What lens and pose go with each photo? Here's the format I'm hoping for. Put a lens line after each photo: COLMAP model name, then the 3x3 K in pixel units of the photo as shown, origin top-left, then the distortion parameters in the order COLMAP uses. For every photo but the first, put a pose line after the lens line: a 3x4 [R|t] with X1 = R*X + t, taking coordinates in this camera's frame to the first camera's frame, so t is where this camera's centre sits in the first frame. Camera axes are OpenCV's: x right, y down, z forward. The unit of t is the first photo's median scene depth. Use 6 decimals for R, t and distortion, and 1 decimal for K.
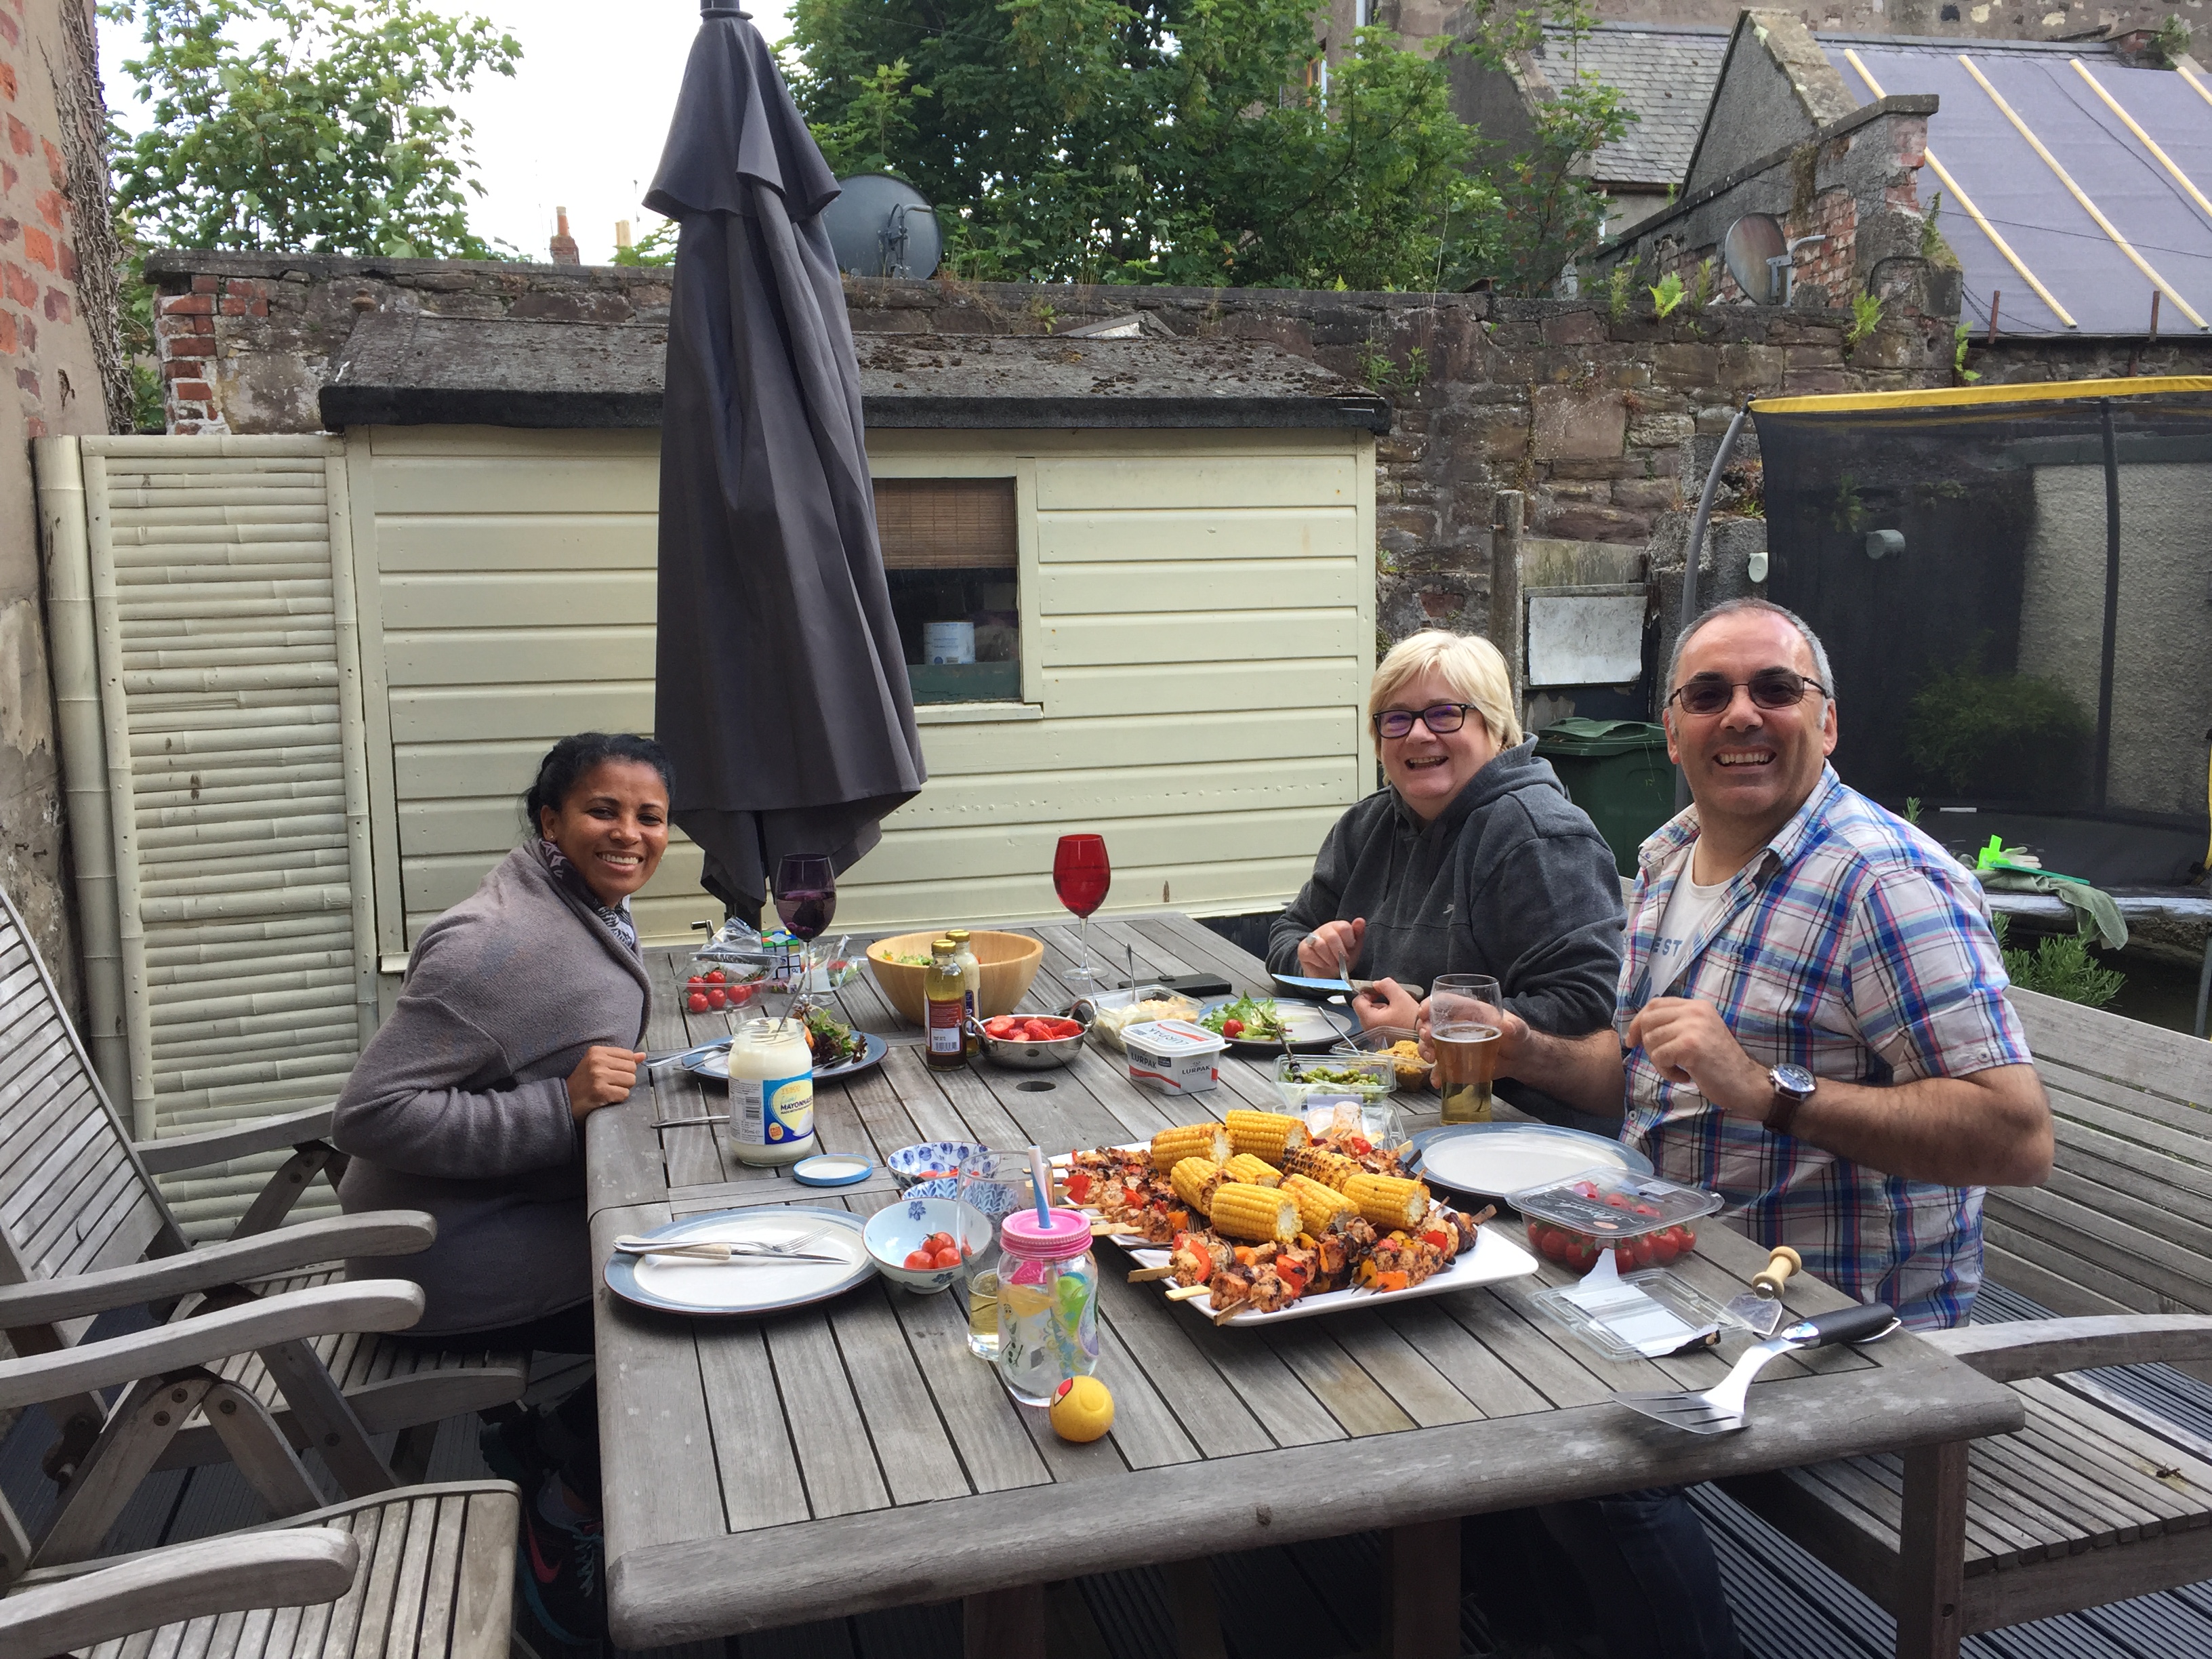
lens RADIAL K [[1914.7, 0, 1106.0], [0, 1914.7, 829.5], [0, 0, 1]] dist [0.106907, -0.156855]
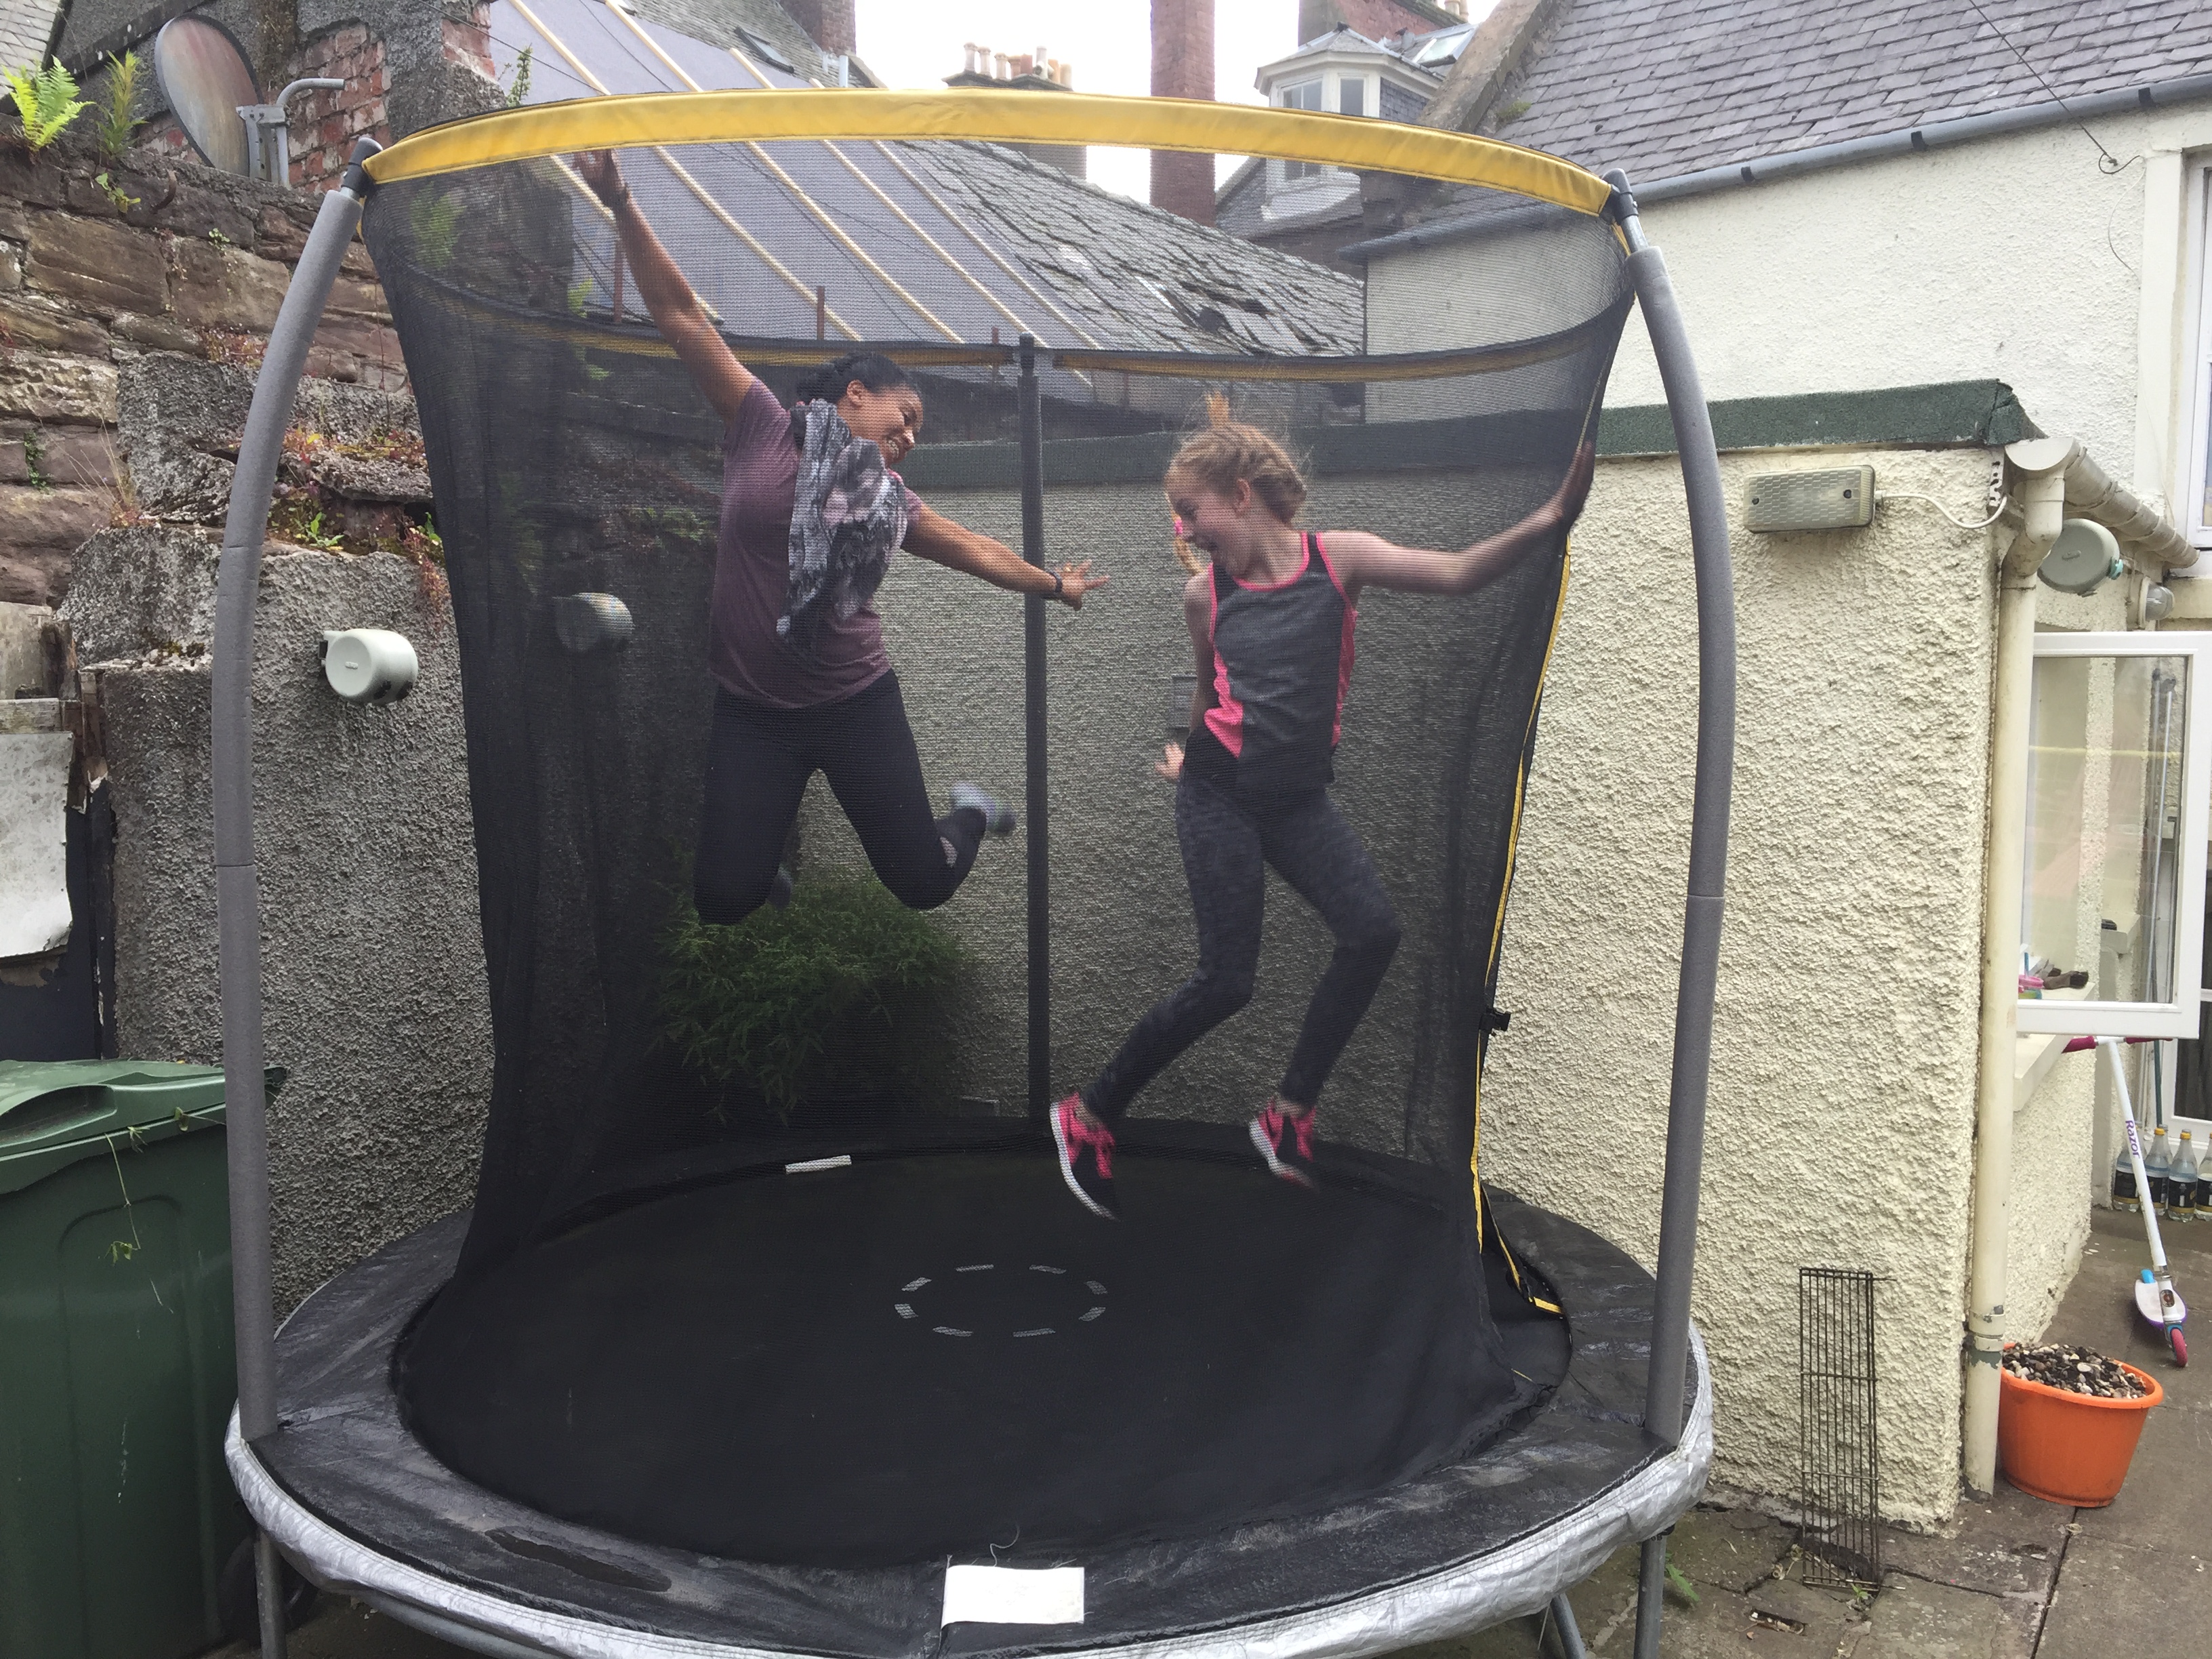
lens RADIAL K [[1914.7, 0, 1106.0], [0, 1914.7, 829.5], [0, 0, 1]] dist [0.106907, -0.156855]
pose [[0.710429, -0.049020, 0.702060, 0.127552], [0.096583, 0.994923, -0.028266, -0.058806], [-0.697110, 0.087888, 0.711557, 0.484925]]
